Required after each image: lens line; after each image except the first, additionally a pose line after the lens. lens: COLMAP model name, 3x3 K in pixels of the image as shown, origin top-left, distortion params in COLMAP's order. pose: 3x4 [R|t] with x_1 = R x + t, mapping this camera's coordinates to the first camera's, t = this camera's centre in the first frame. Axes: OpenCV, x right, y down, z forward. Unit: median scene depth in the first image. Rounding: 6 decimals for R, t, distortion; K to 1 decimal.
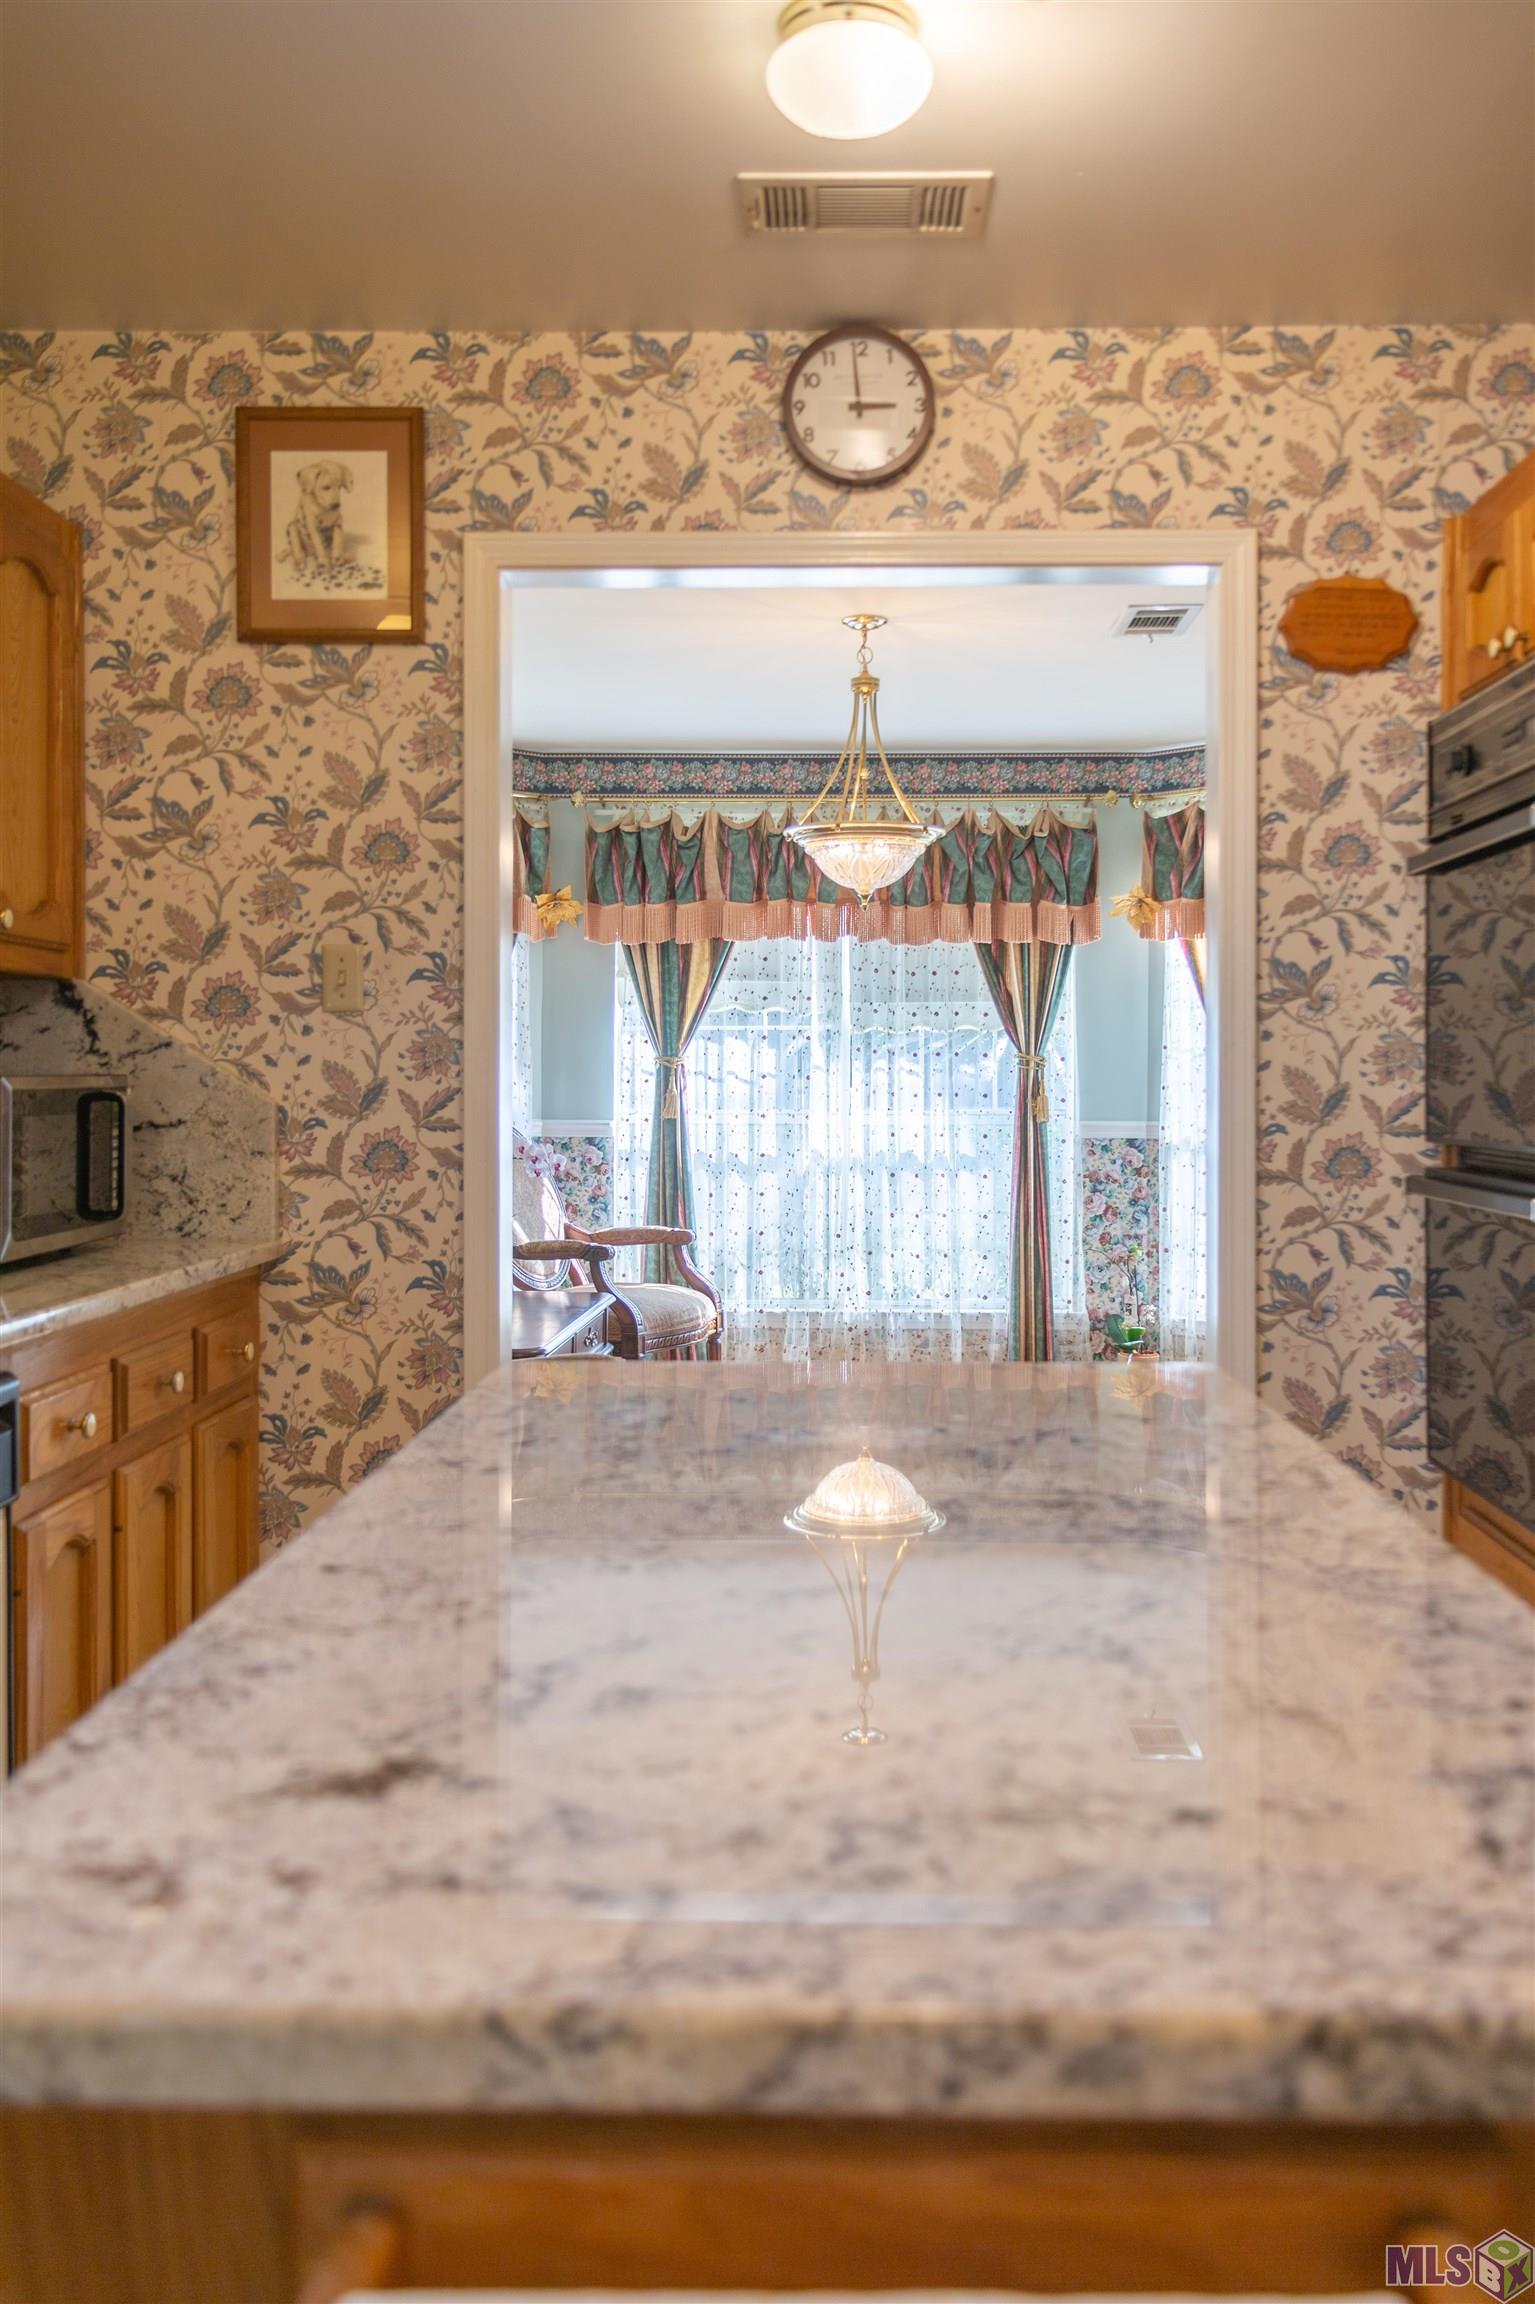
lens RADIAL K [[1920.2, 0, 703.1], [0, 1920.2, 1154.3], [0, 0, 1]] dist [0.058205, -0.004052]
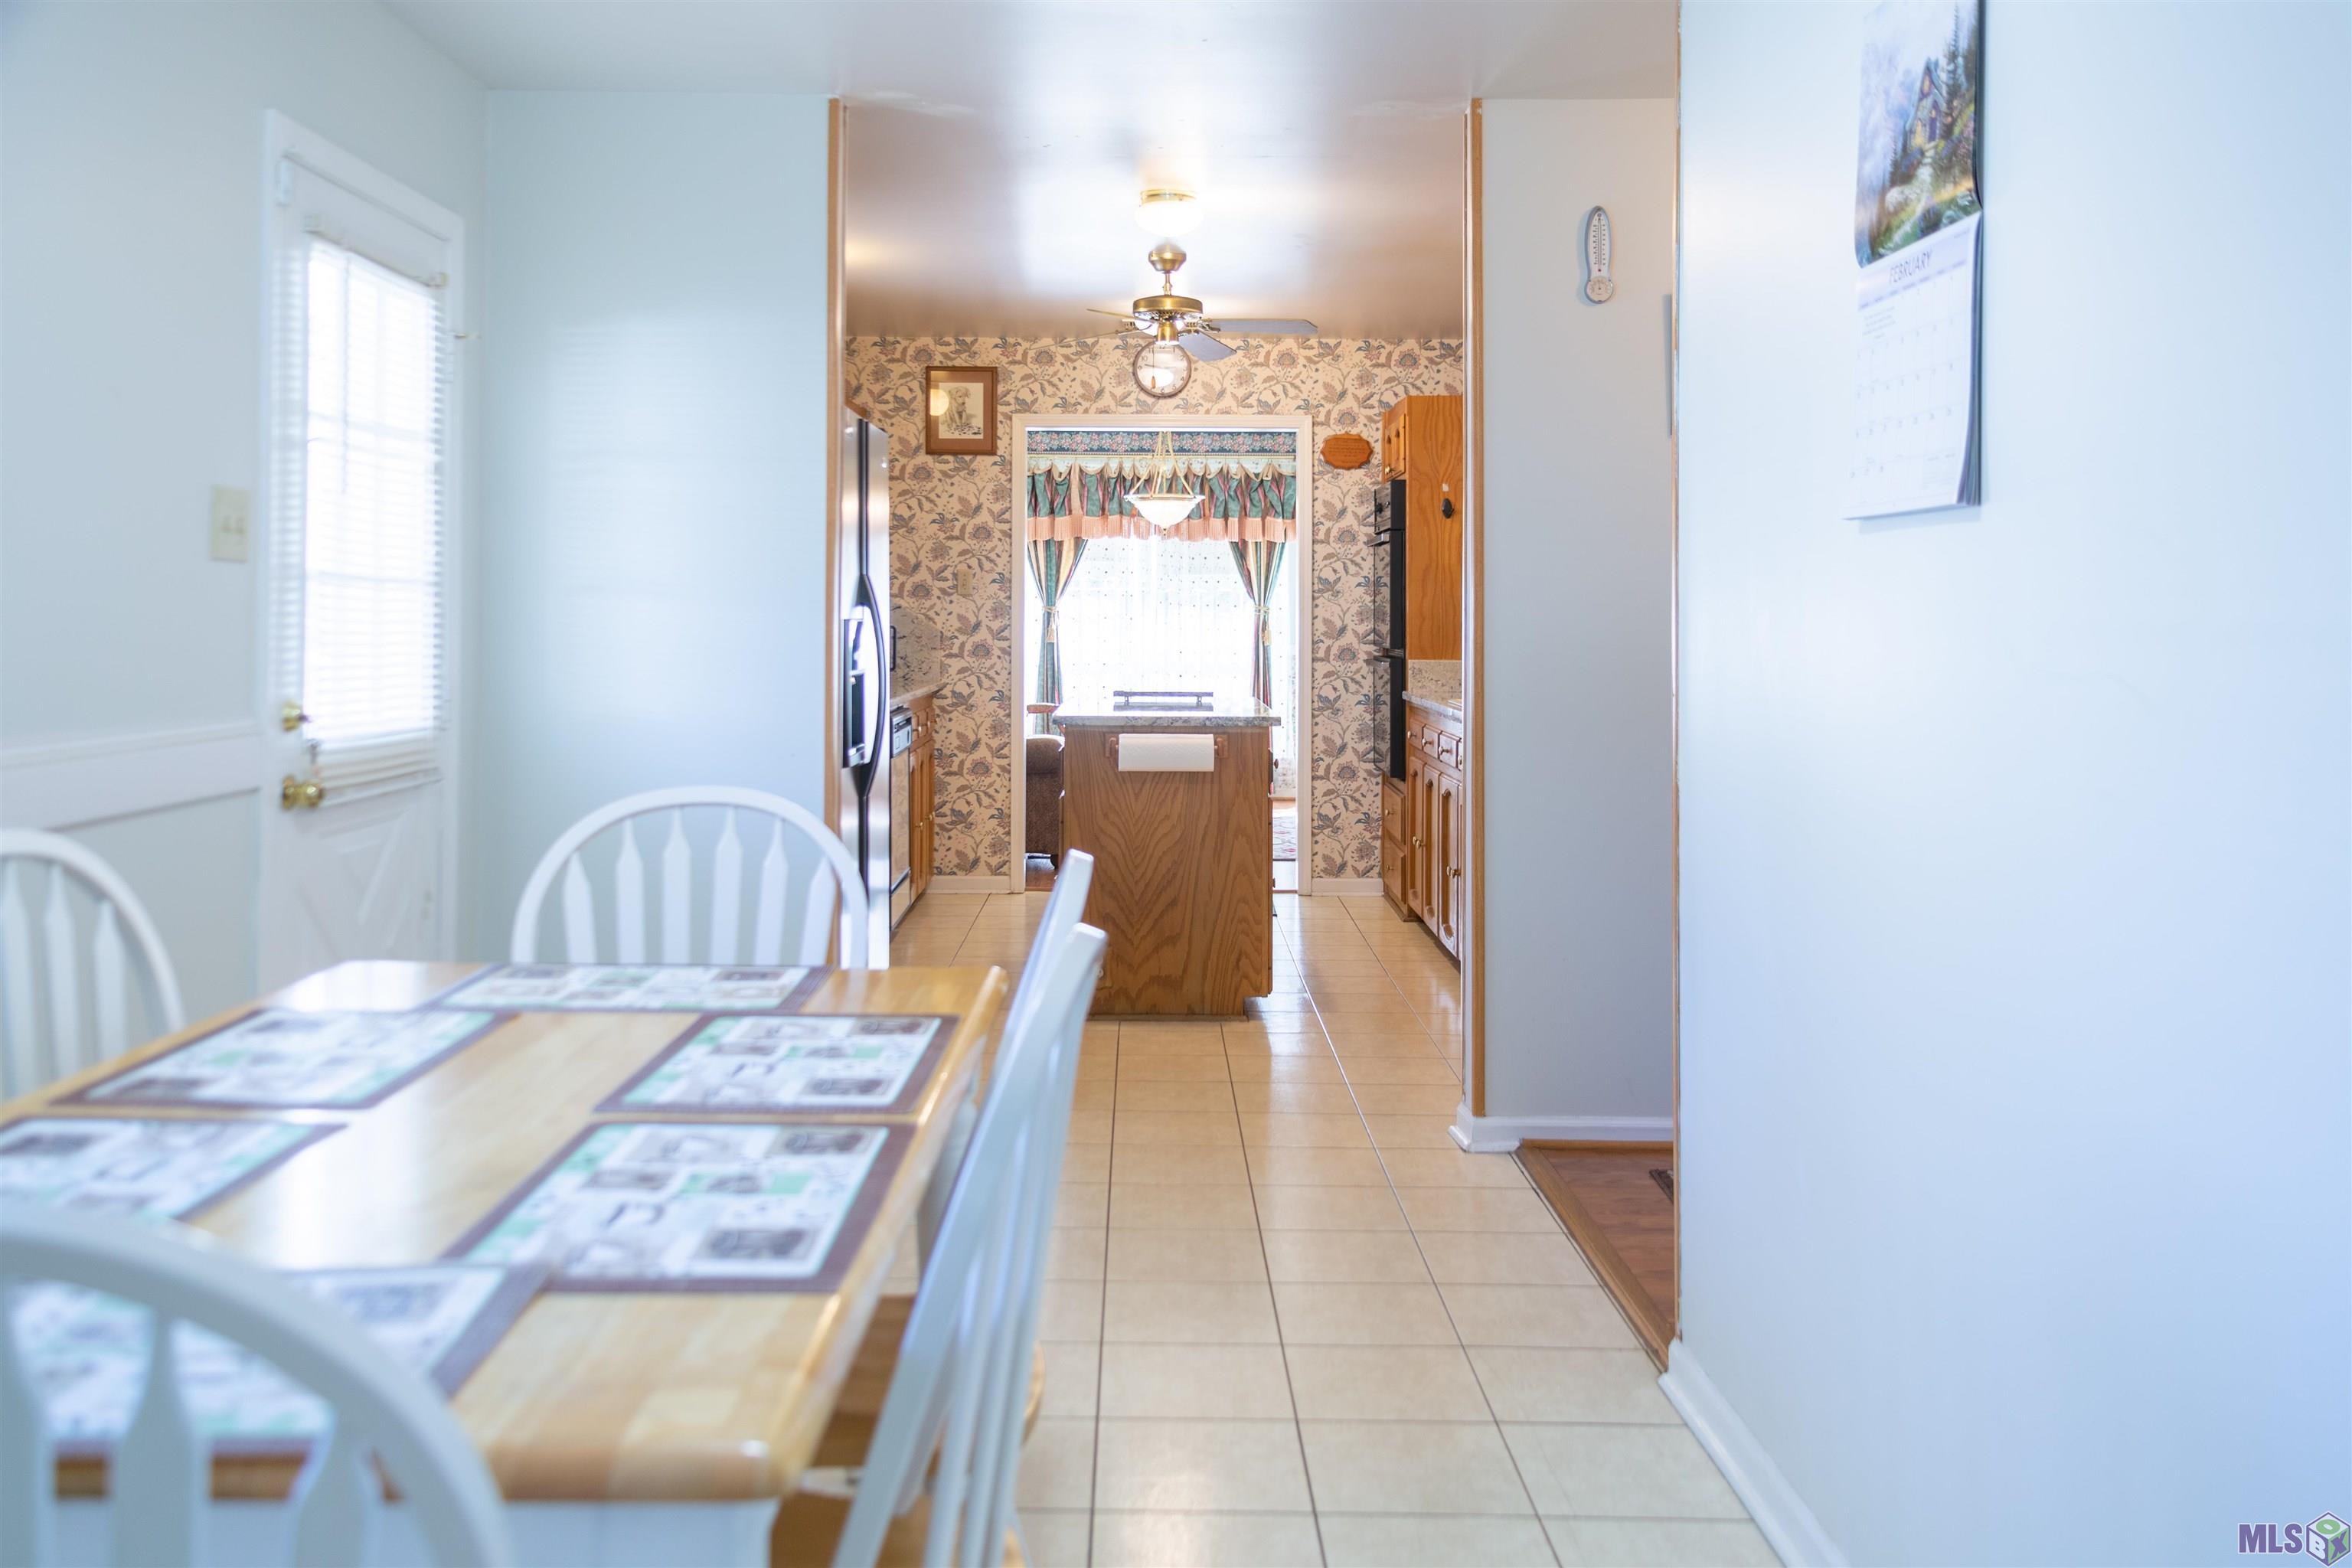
lens RADIAL K [[1960.2, 0, 1012.1], [0, 1960.2, 647.9], [0, 0, 1]] dist [0.058205, -0.004052]
pose [[0.999970, 0.004641, 0.006139, -0.138754], [-0.004498, 0.999726, -0.022989, 0.058974], [-0.006244, 0.022960, 0.999717, -1.662975]]
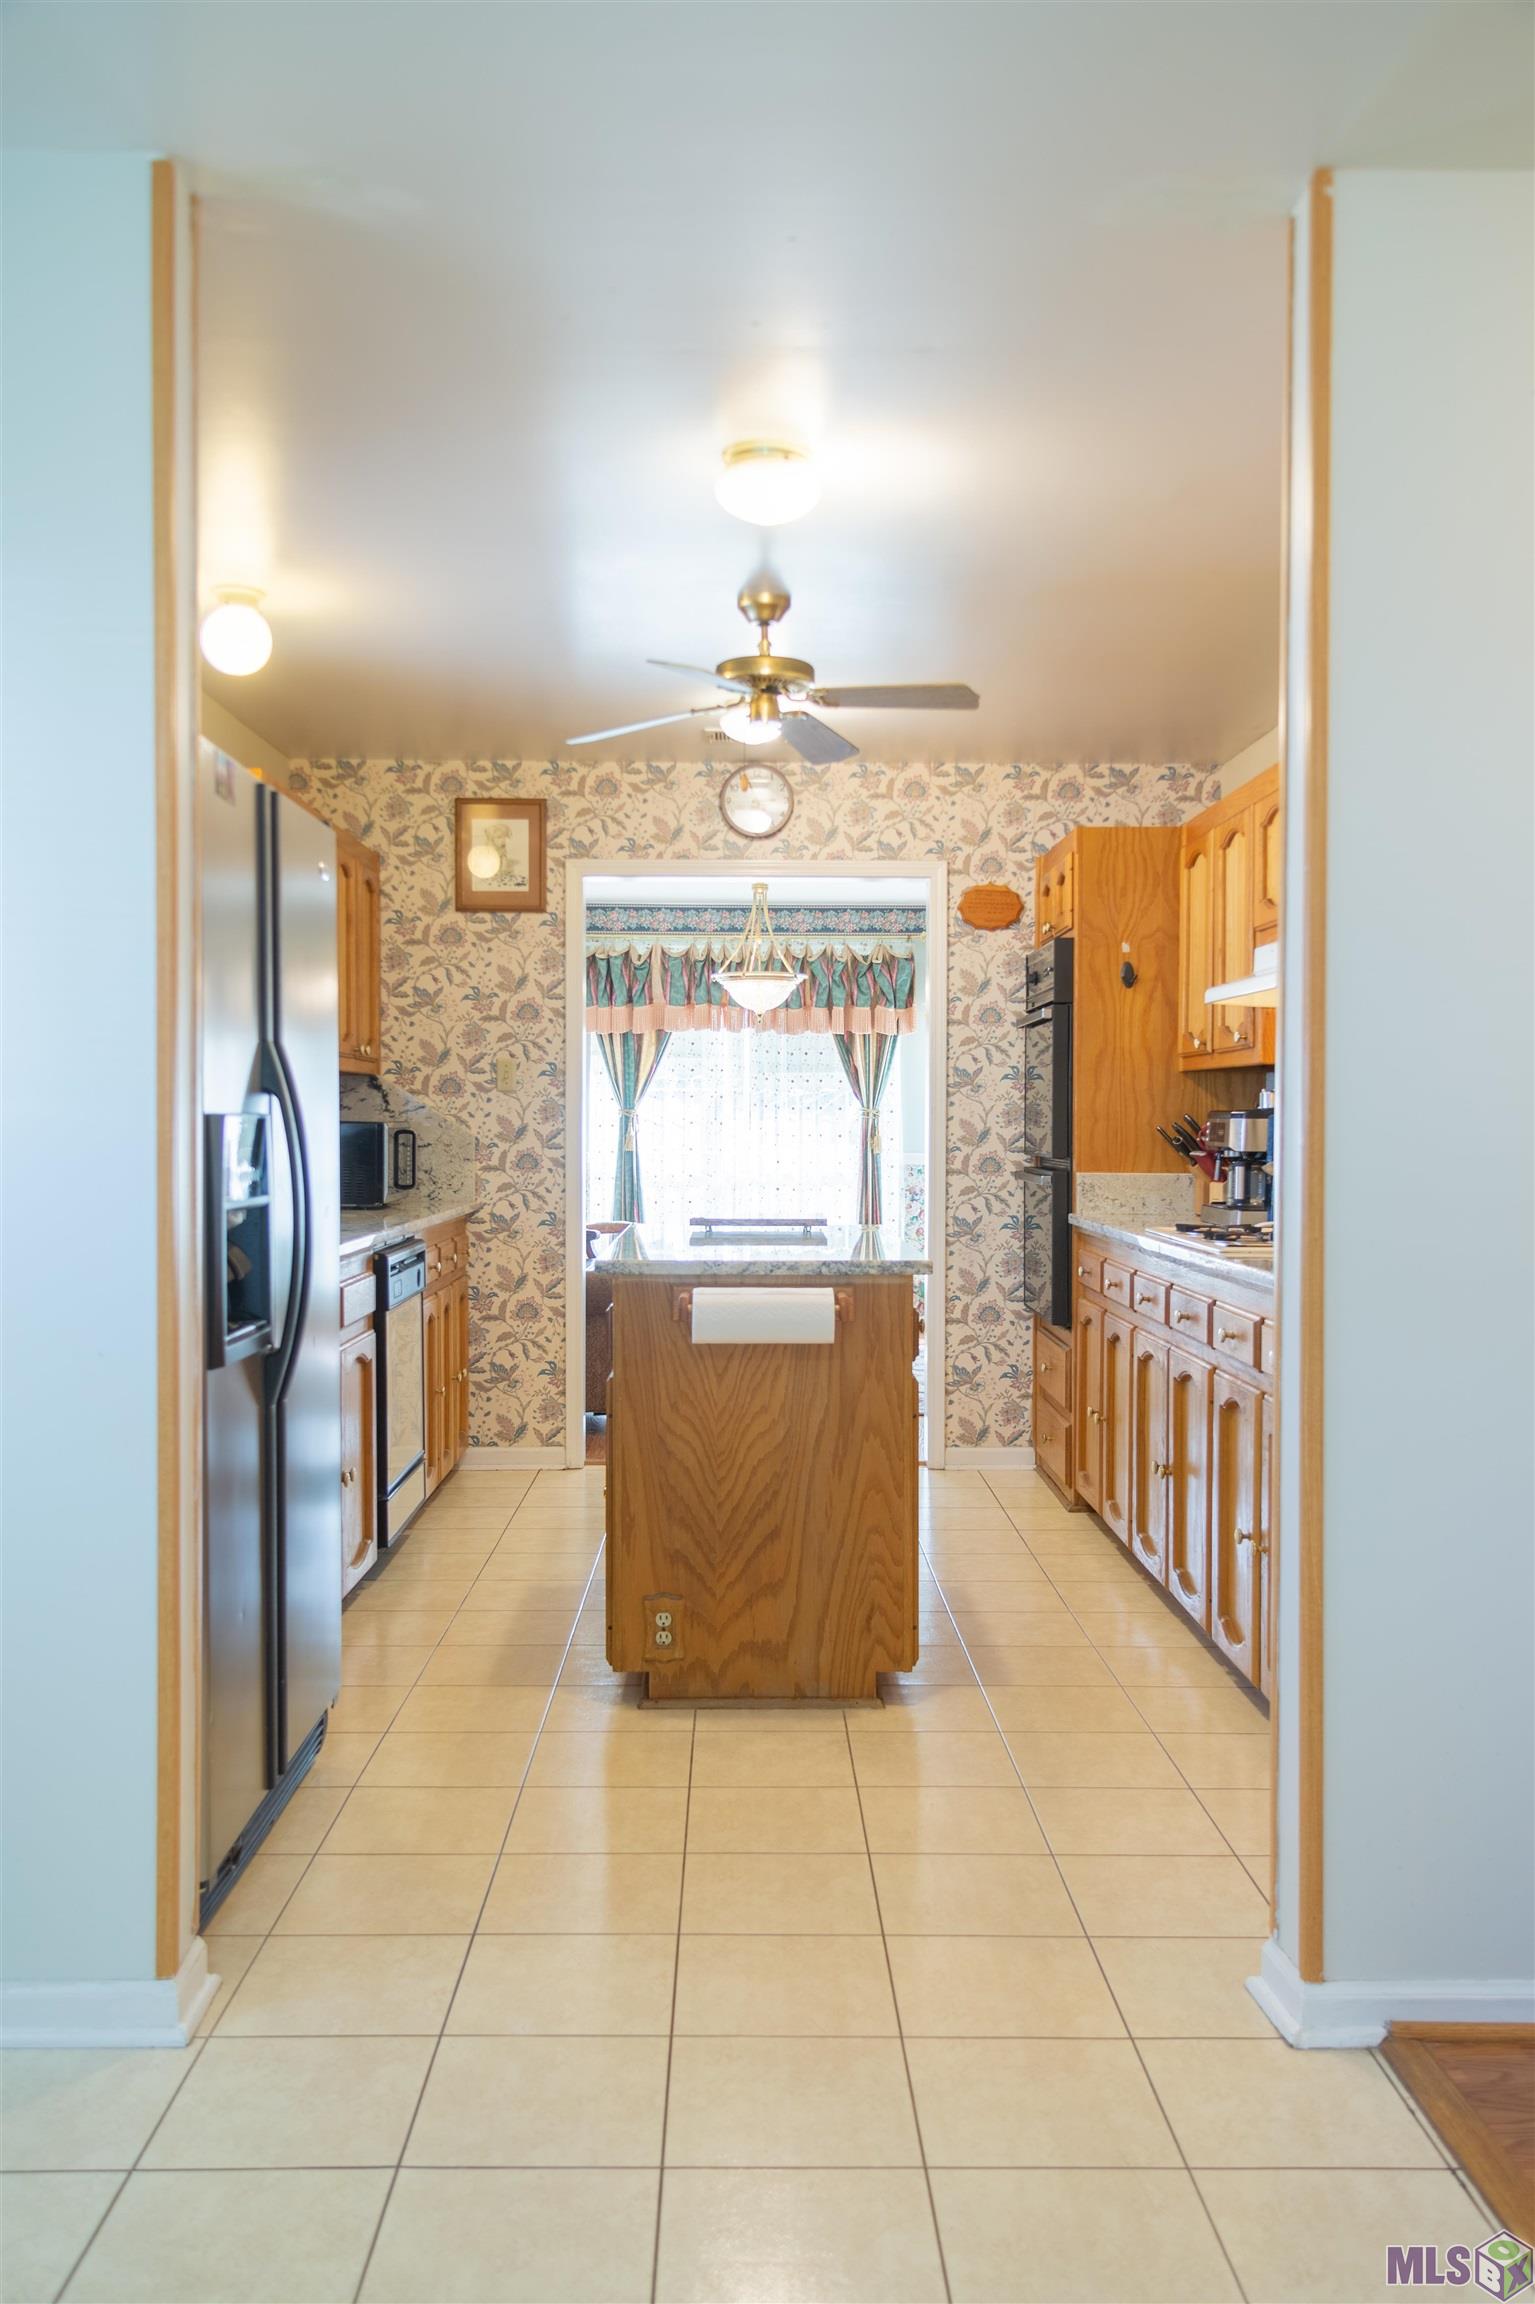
lens RADIAL K [[1920.2, 0, 648.5], [0, 1920.2, 1226.1], [0, 0, 1]] dist [0.058205, -0.004052]
pose [[0.999652, 0.000815, 0.026383, -0.089163], [-0.001172, 0.999908, 0.013519, 0.042267], [-0.026370, -0.013546, 0.999560, -1.059530]]
